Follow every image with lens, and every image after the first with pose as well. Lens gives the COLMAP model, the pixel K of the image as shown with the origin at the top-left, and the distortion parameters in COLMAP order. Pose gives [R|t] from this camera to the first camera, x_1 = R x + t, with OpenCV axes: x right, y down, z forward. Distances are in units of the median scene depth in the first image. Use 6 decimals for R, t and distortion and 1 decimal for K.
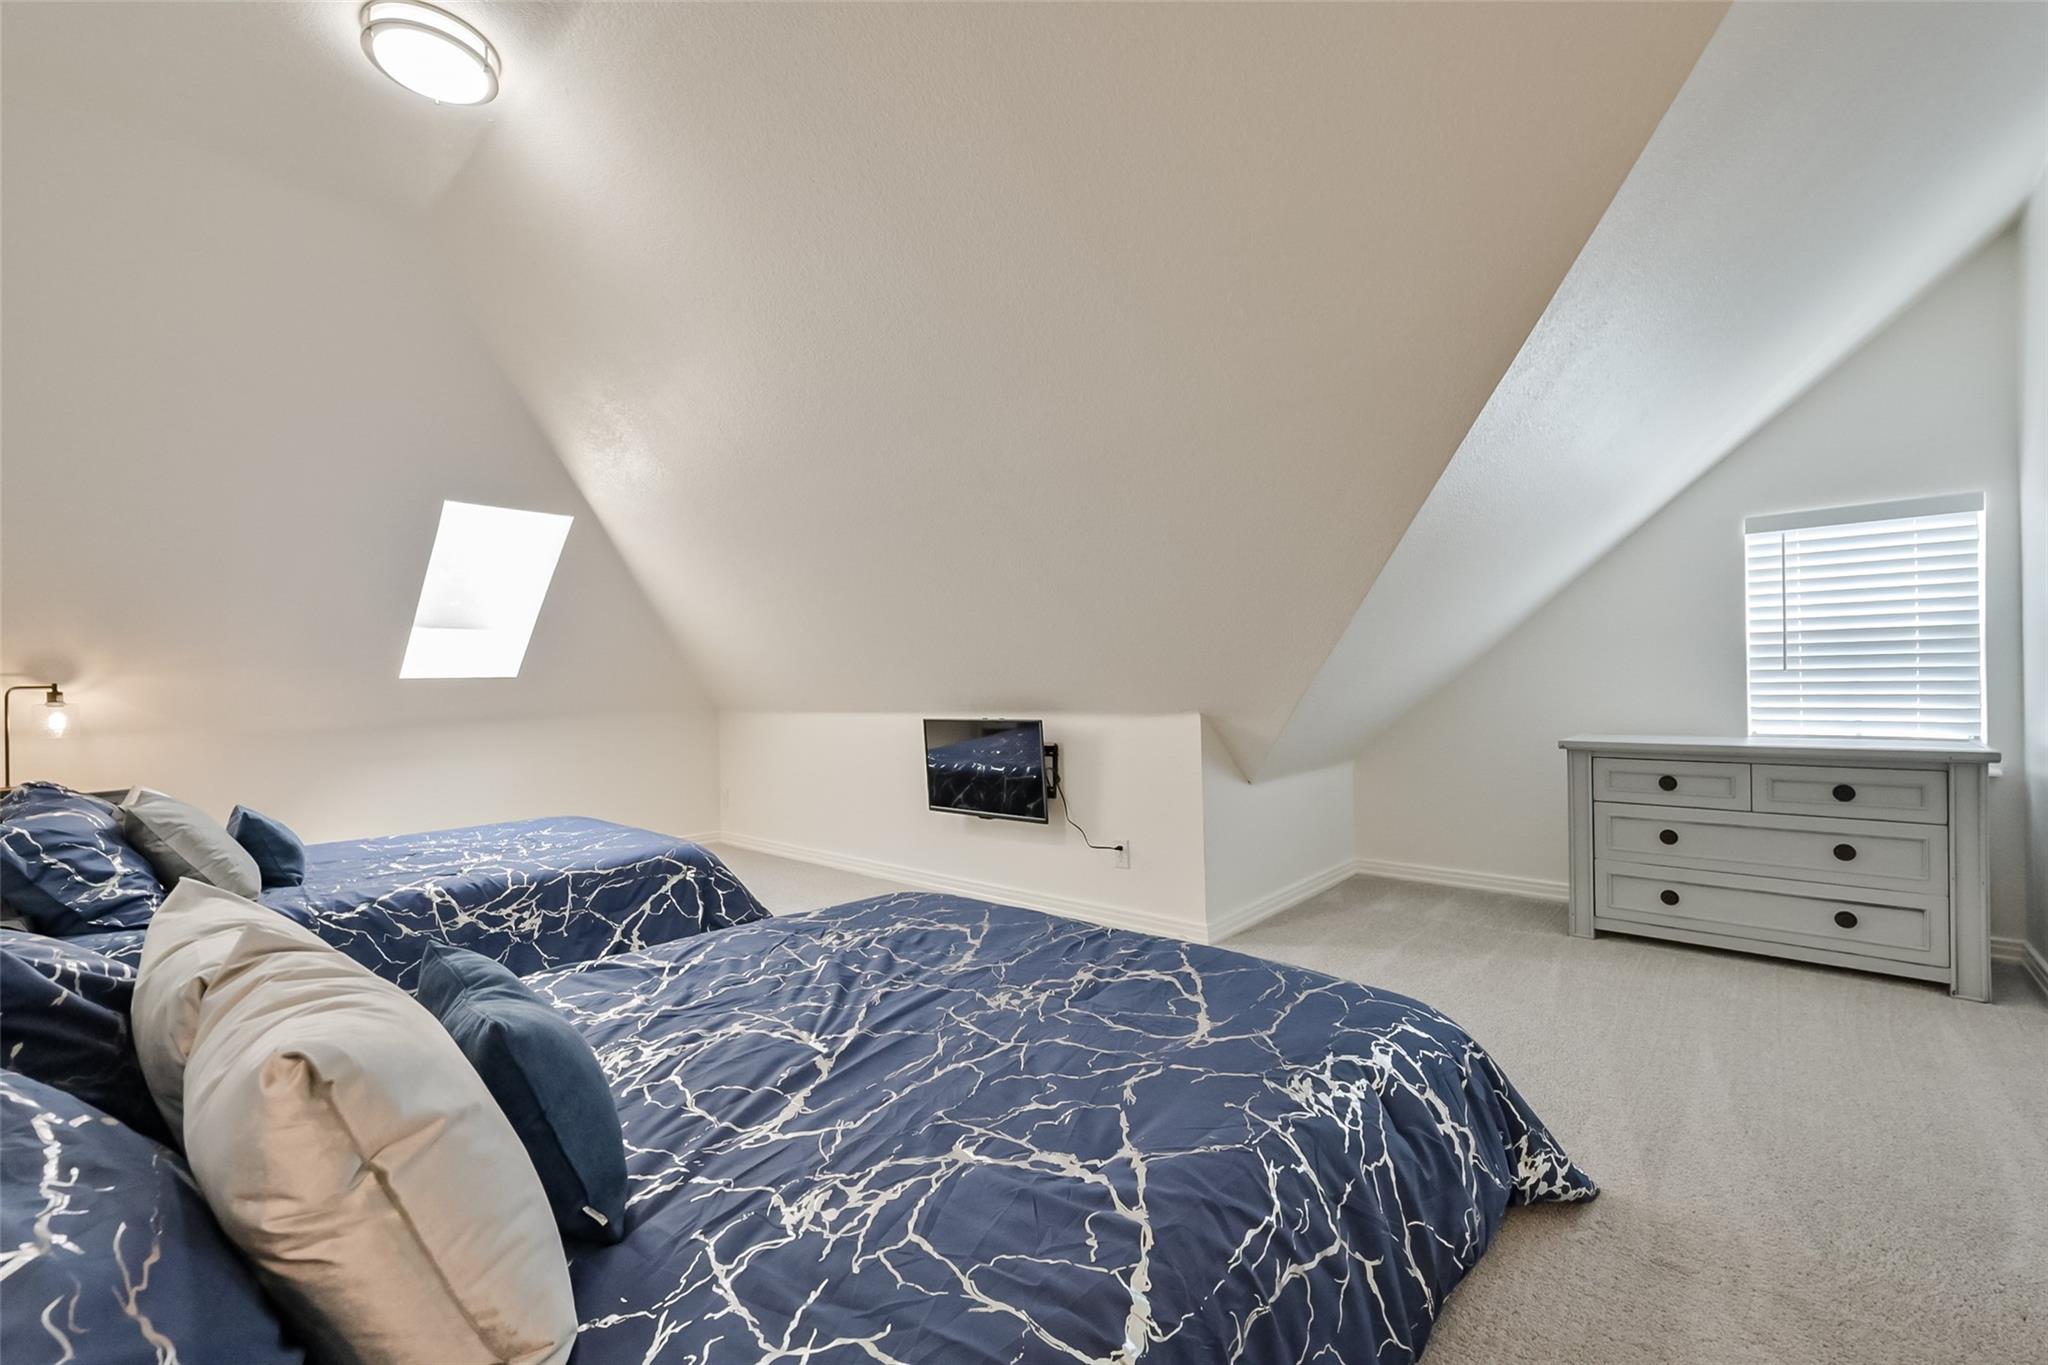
lens RADIAL K [[859.5, 0, 1026.2], [0, 859.5, 686.8], [0, 0, 1]] dist [-0.003678, -0.000195]
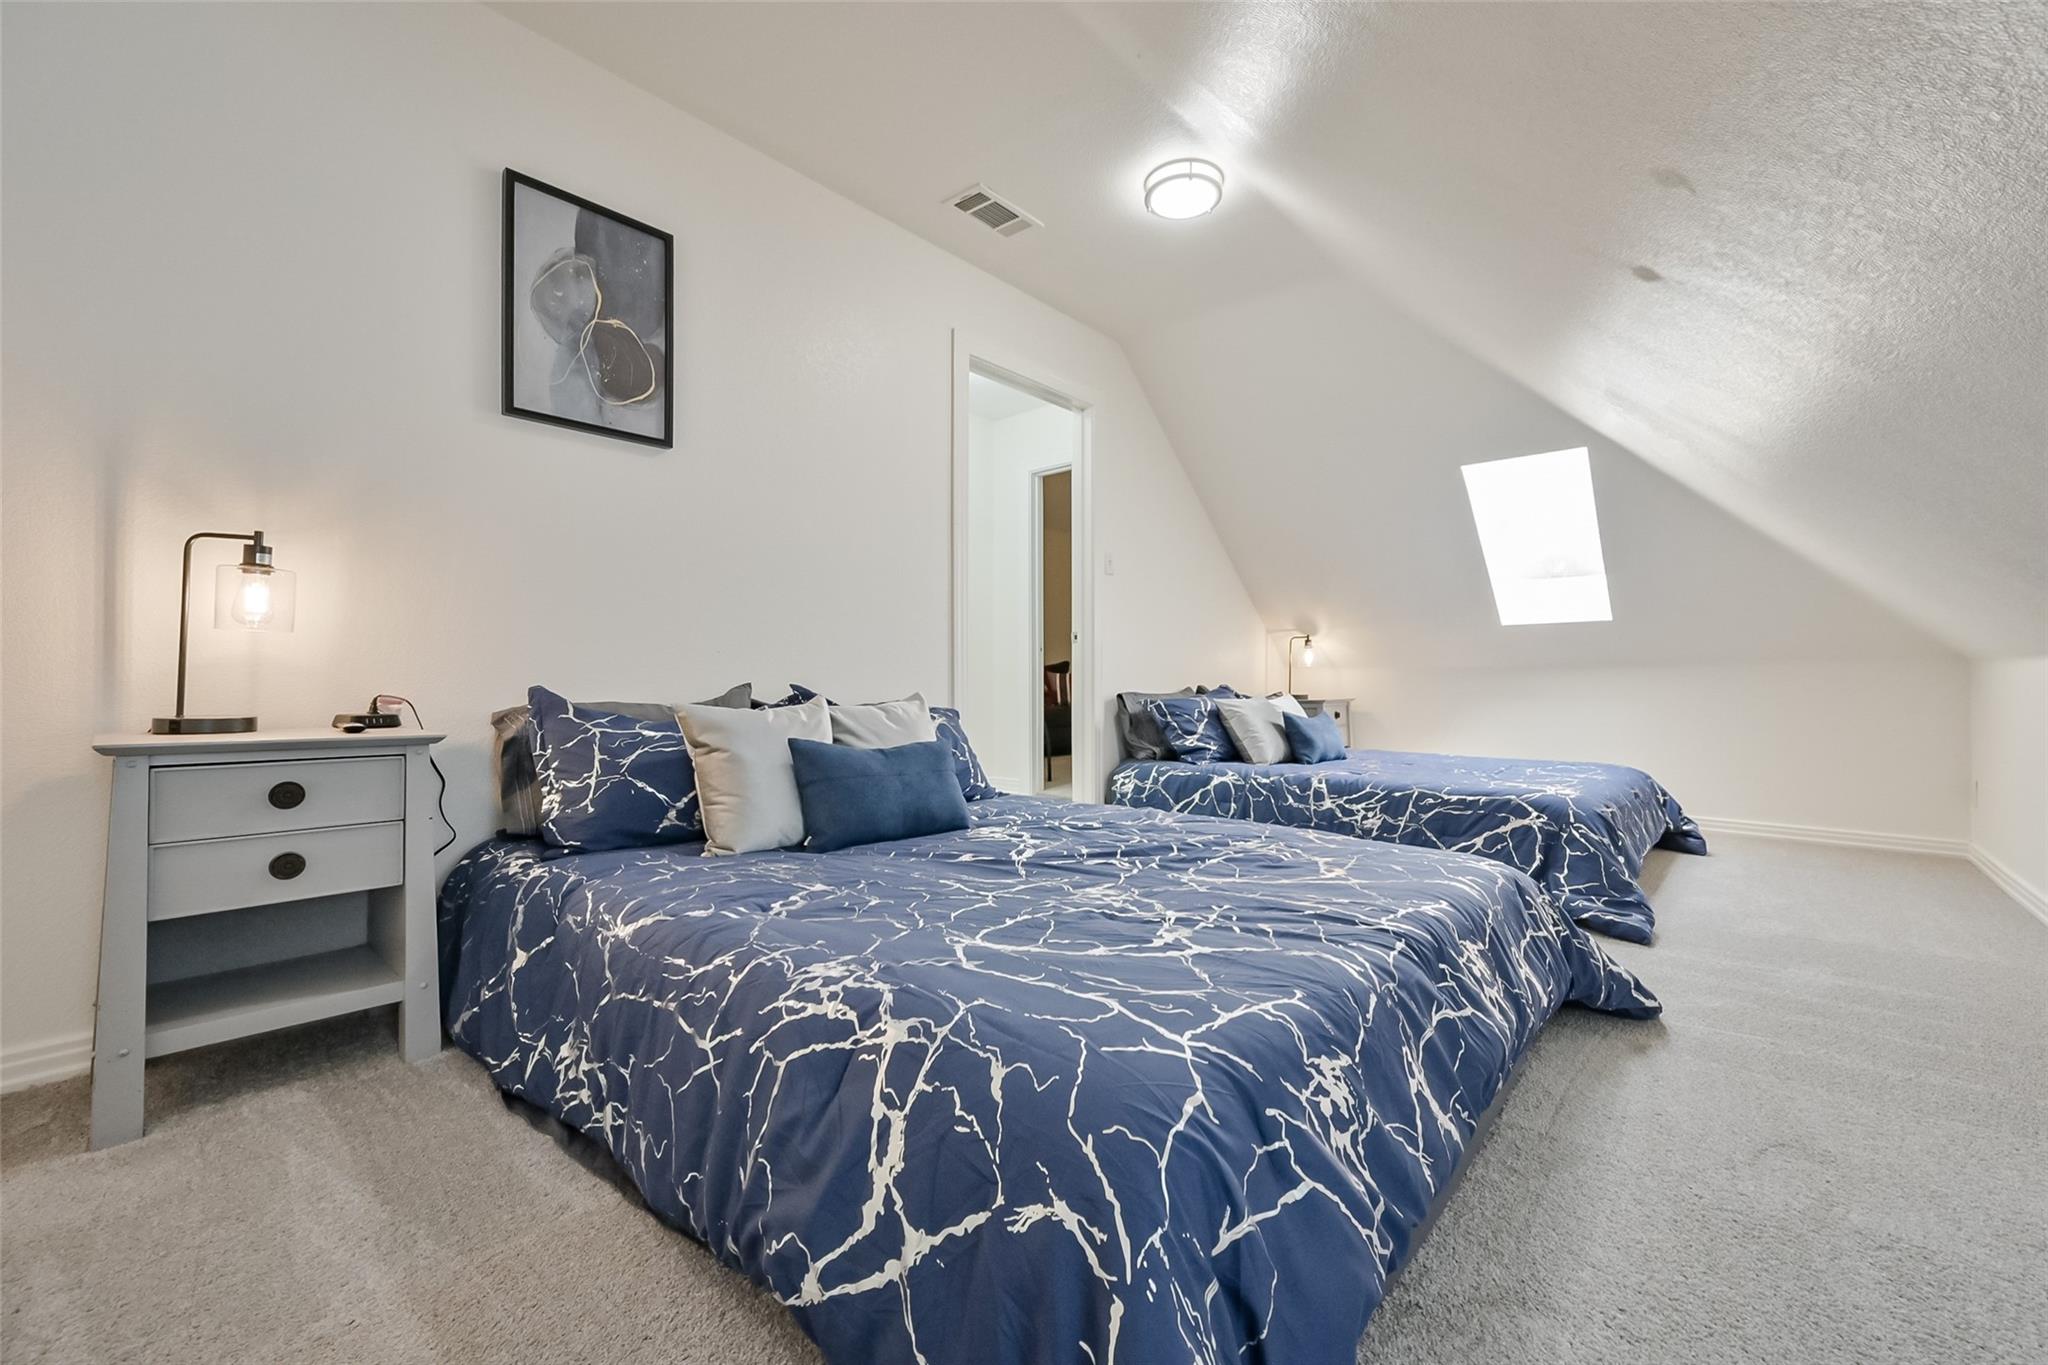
lens RADIAL K [[813.4, 0, 1026.3], [0, 813.4, 671.3], [0, 0, 1]] dist [-0.000844, 0.000211]
pose [[0.002206, 0.012744, -0.999916, 0.542201], [-0.001057, 0.999918, 0.012742, 0.057767], [0.999997, 0.001028, 0.002219, 0.542938]]
